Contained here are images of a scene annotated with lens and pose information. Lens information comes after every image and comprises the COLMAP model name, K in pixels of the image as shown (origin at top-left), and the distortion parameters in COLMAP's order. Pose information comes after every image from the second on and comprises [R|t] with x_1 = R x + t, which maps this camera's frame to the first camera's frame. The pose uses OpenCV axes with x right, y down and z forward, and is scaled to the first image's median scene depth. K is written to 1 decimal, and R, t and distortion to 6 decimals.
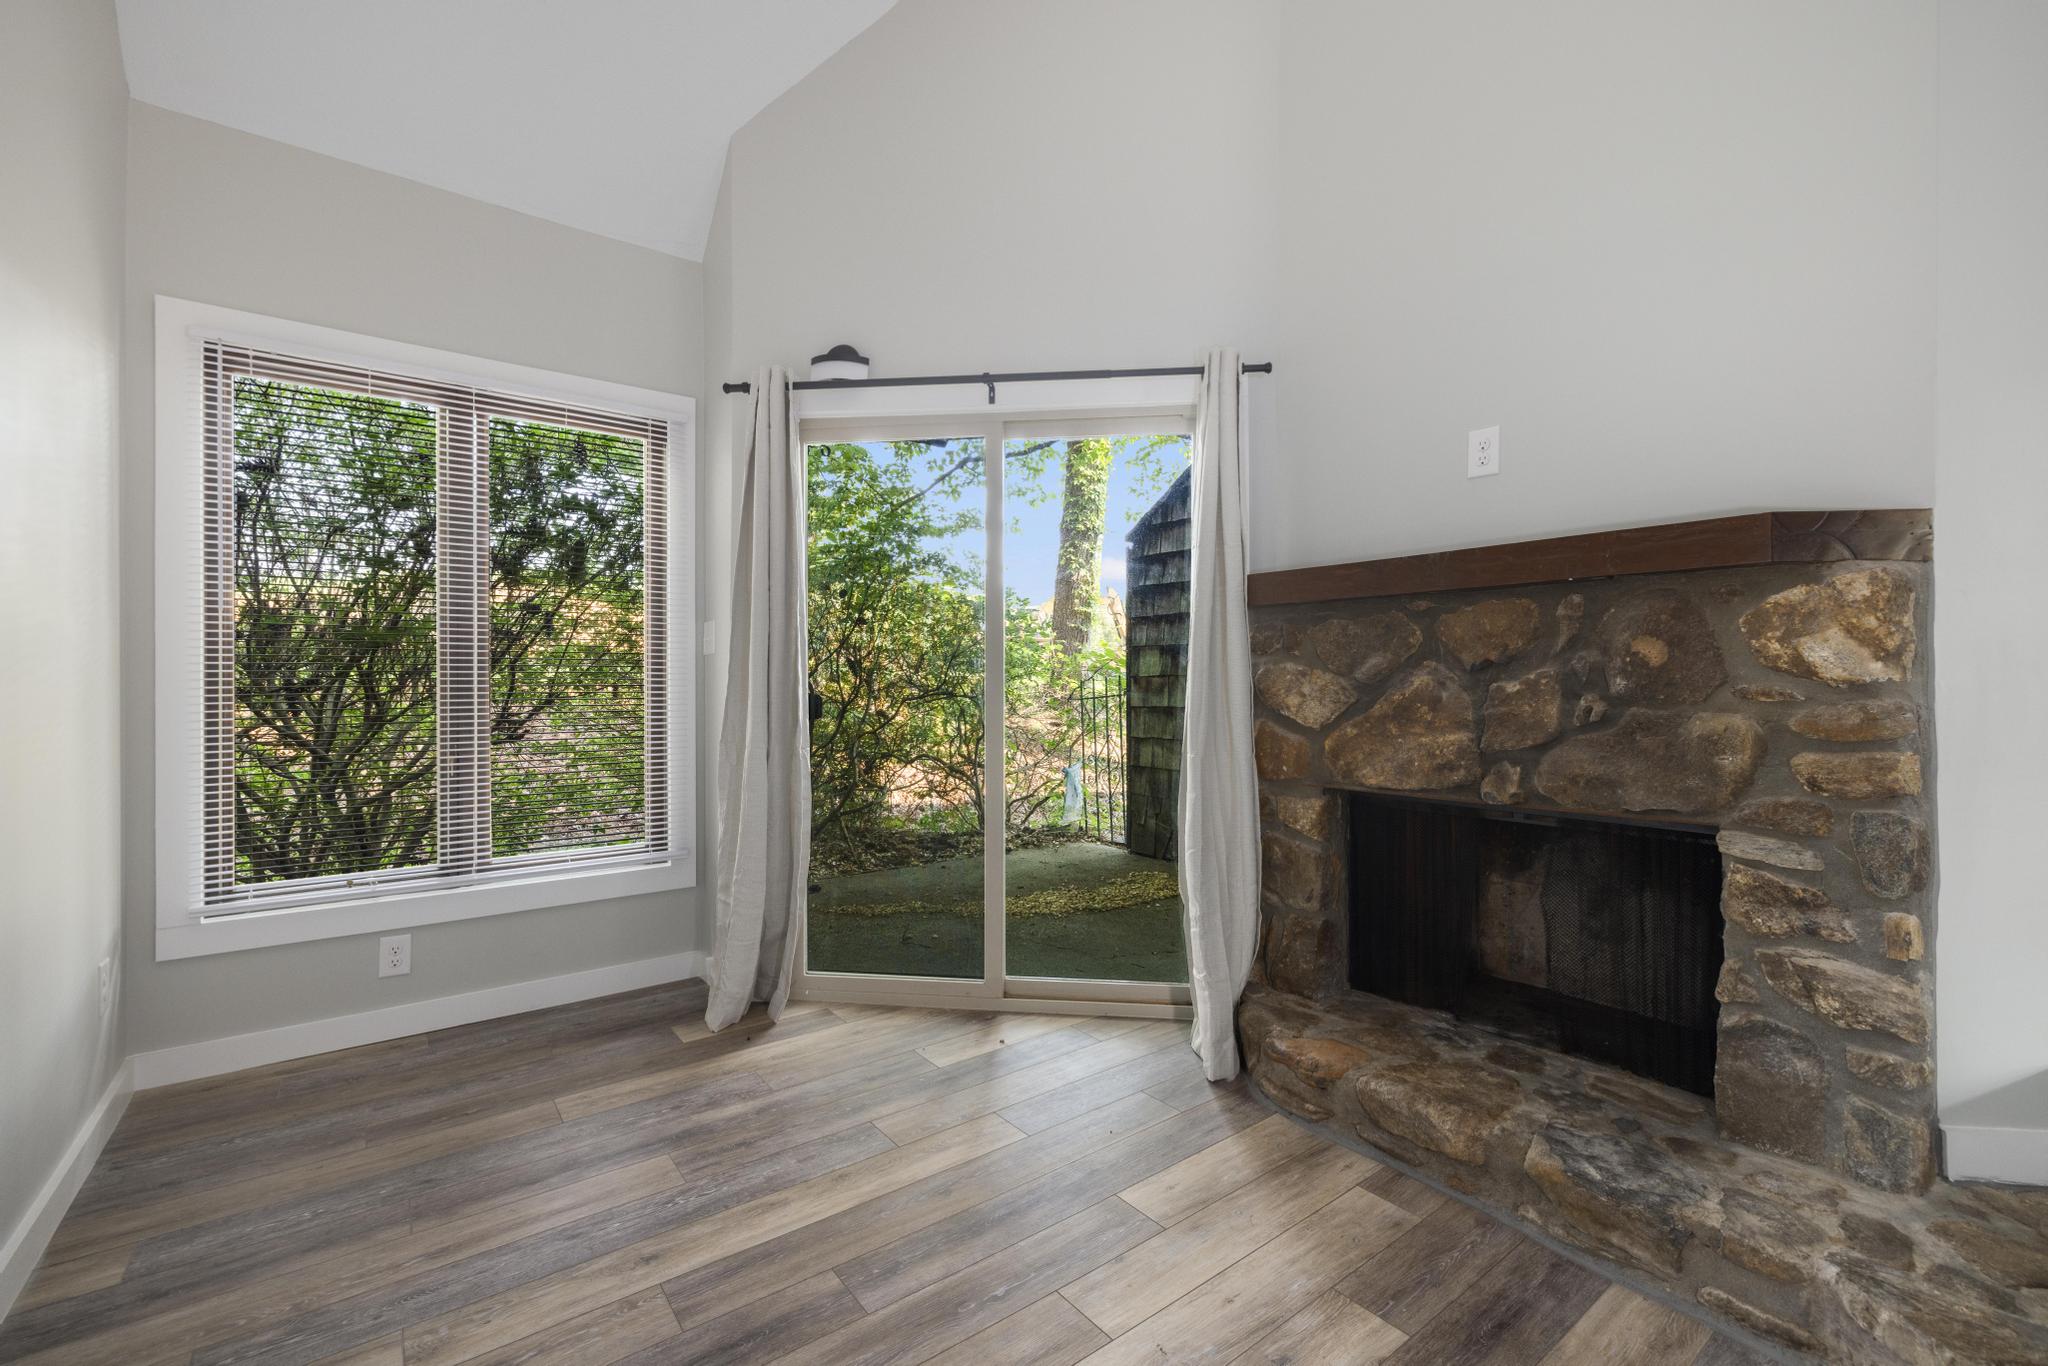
lens RADIAL K [[866.7, 0, 1024.0], [0, 866.7, 673.5], [0, 0, 1]] dist [0.005224, -0.000272]
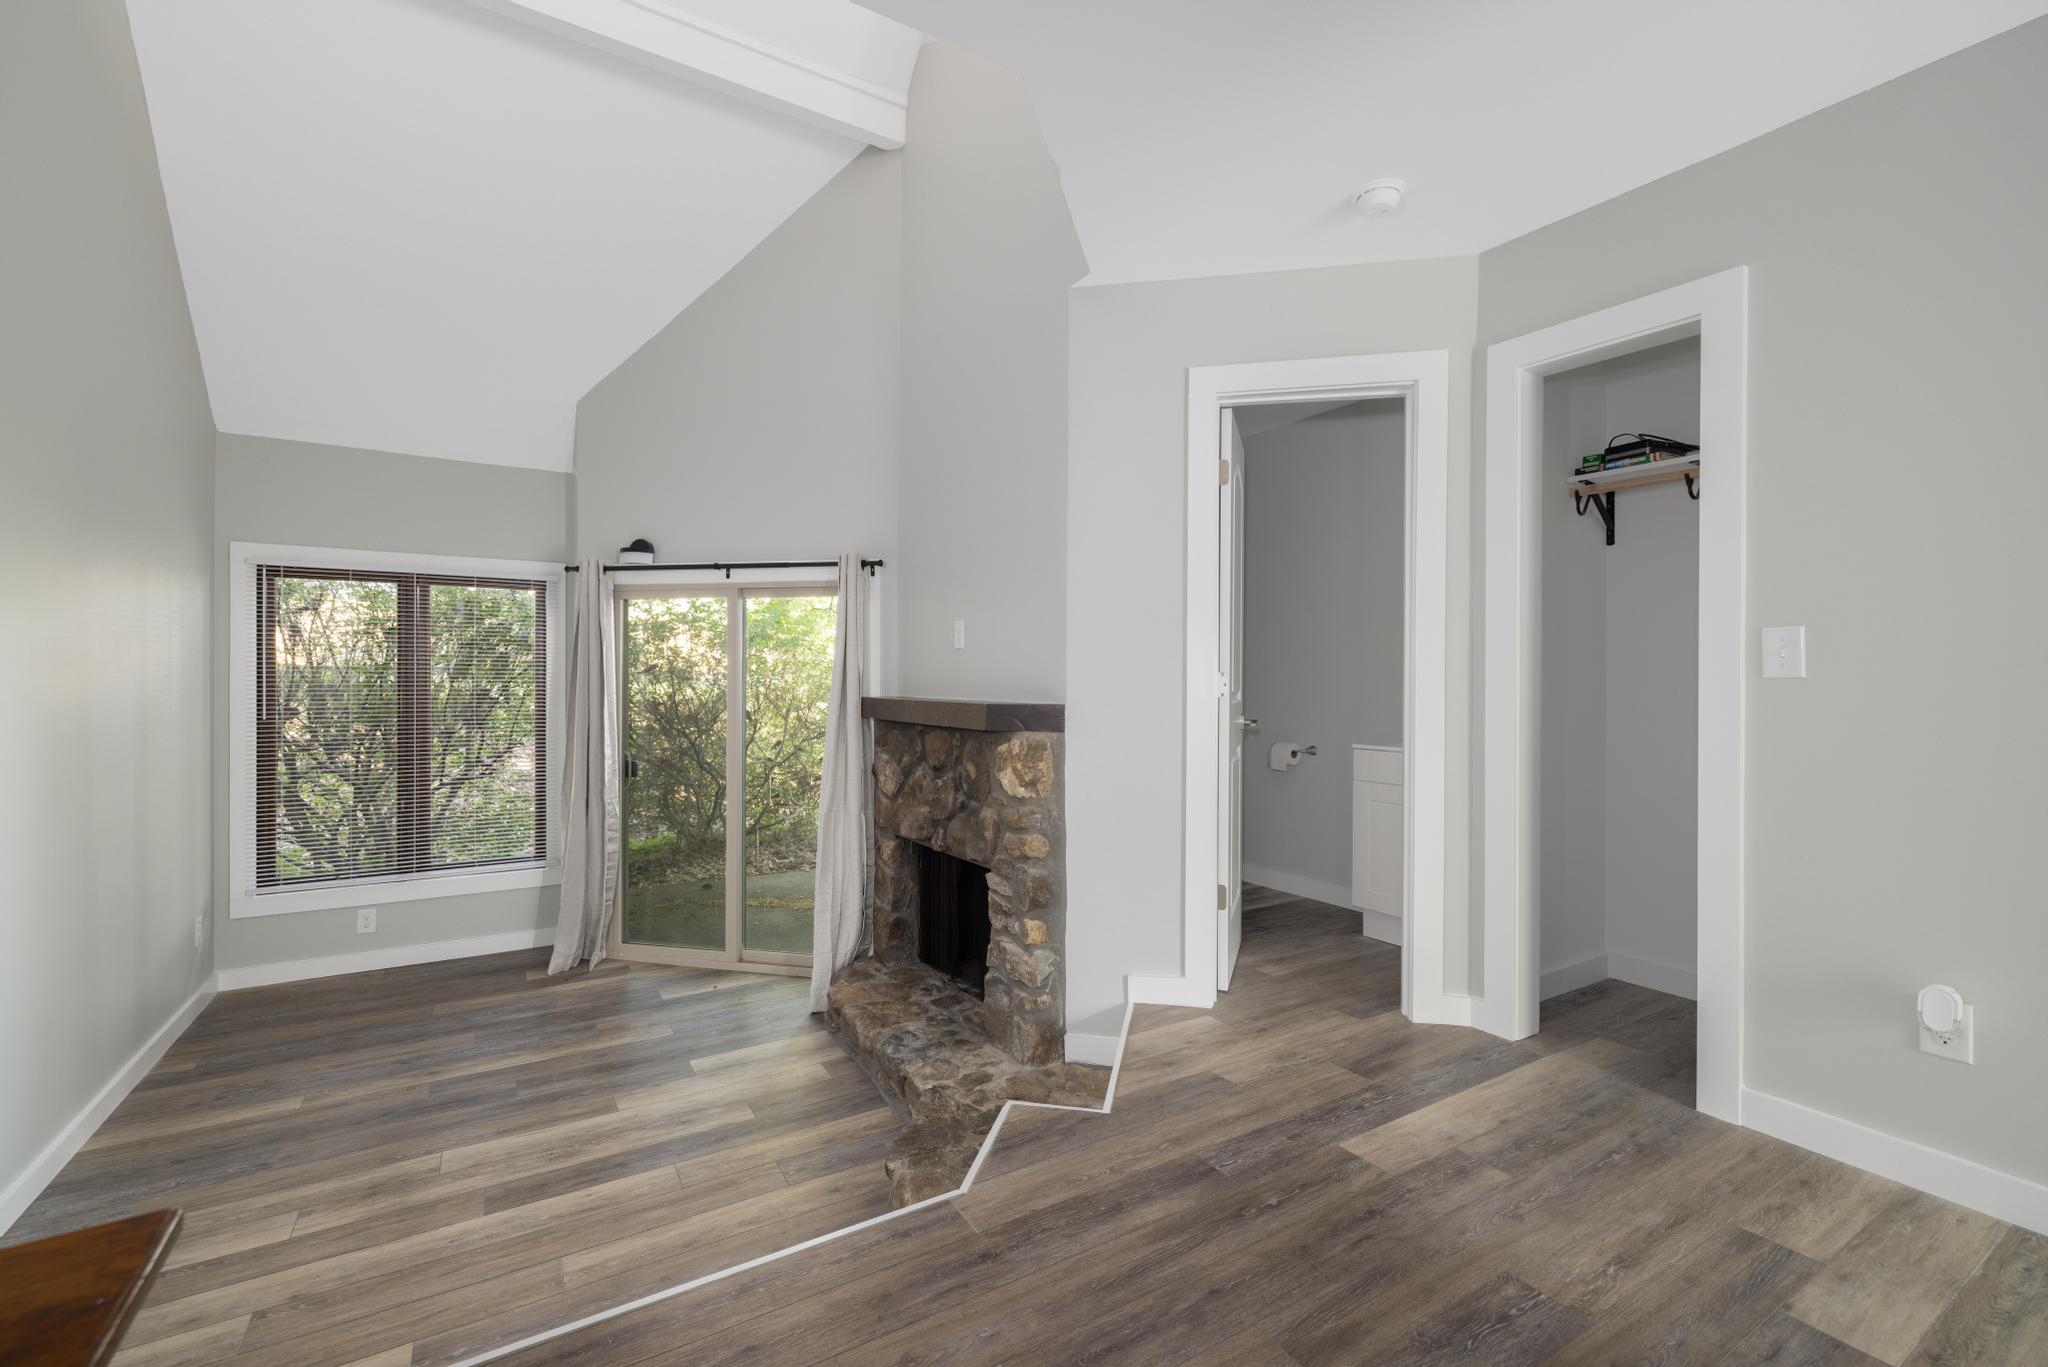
lens RADIAL K [[866.7, 0, 1023.0], [0, 866.7, 679.9], [0, 0, 1]] dist [0.005224, -0.000272]
pose [[0.994728, 0.004859, -0.102433, 1.003213], [-0.004052, 0.999959, 0.008085, -0.224629], [0.102468, -0.007628, 0.994707, -0.753454]]
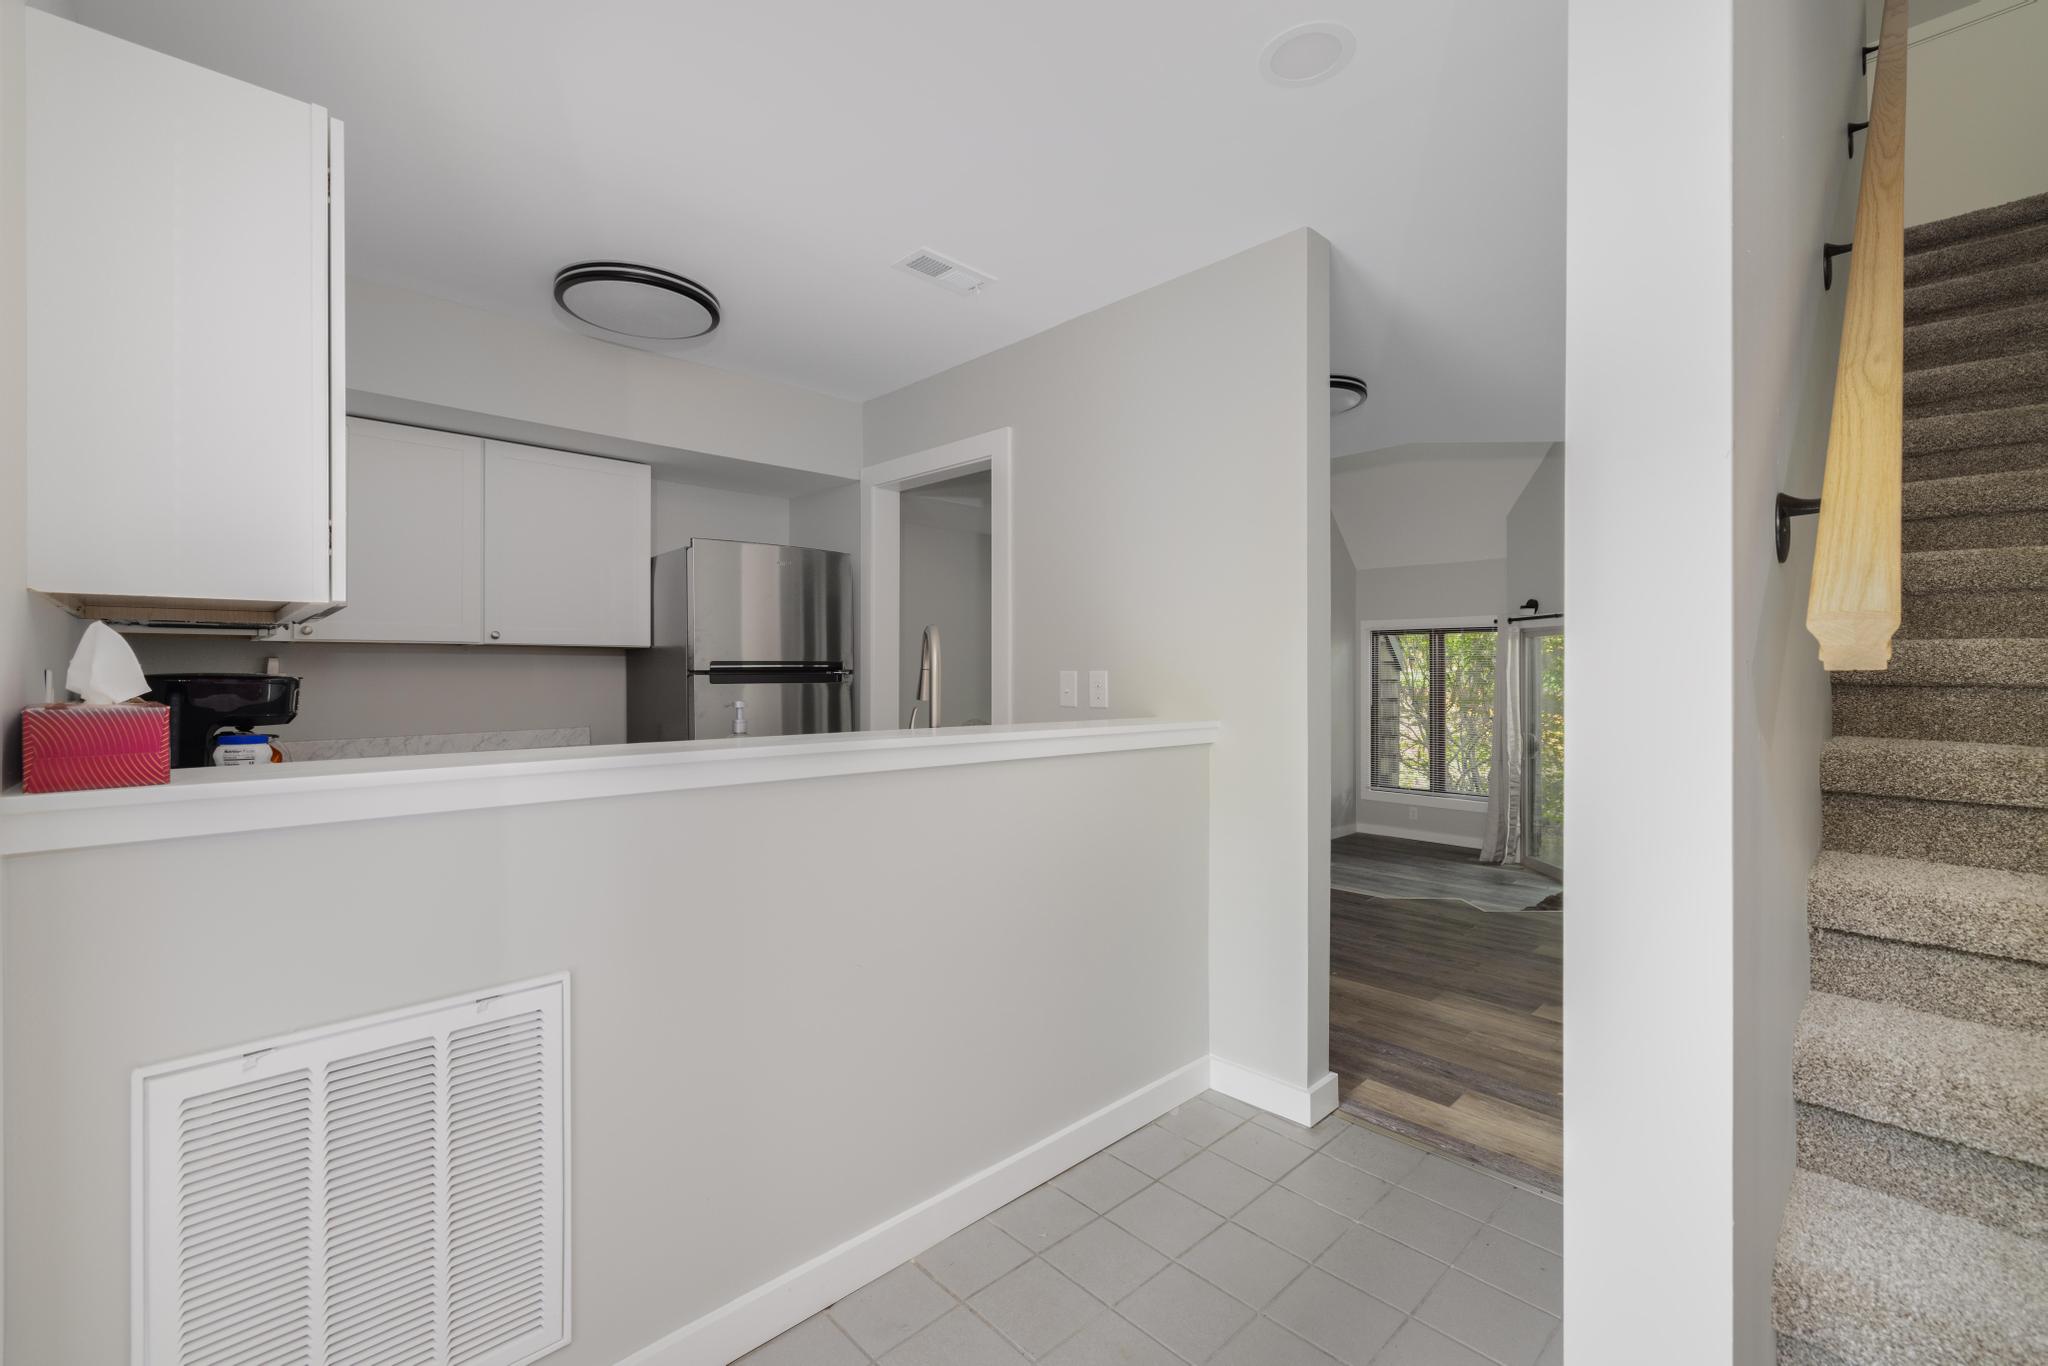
lens RADIAL K [[866.7, 0, 1024.3], [0, 866.7, 675.8], [0, 0, 1]] dist [0.005224, -0.000272]
pose [[0.114134, 0.006520, -0.993444, 3.258063], [0.008681, 0.999934, 0.007560, -0.308632], [0.993427, -0.009487, 0.114070, -1.103647]]
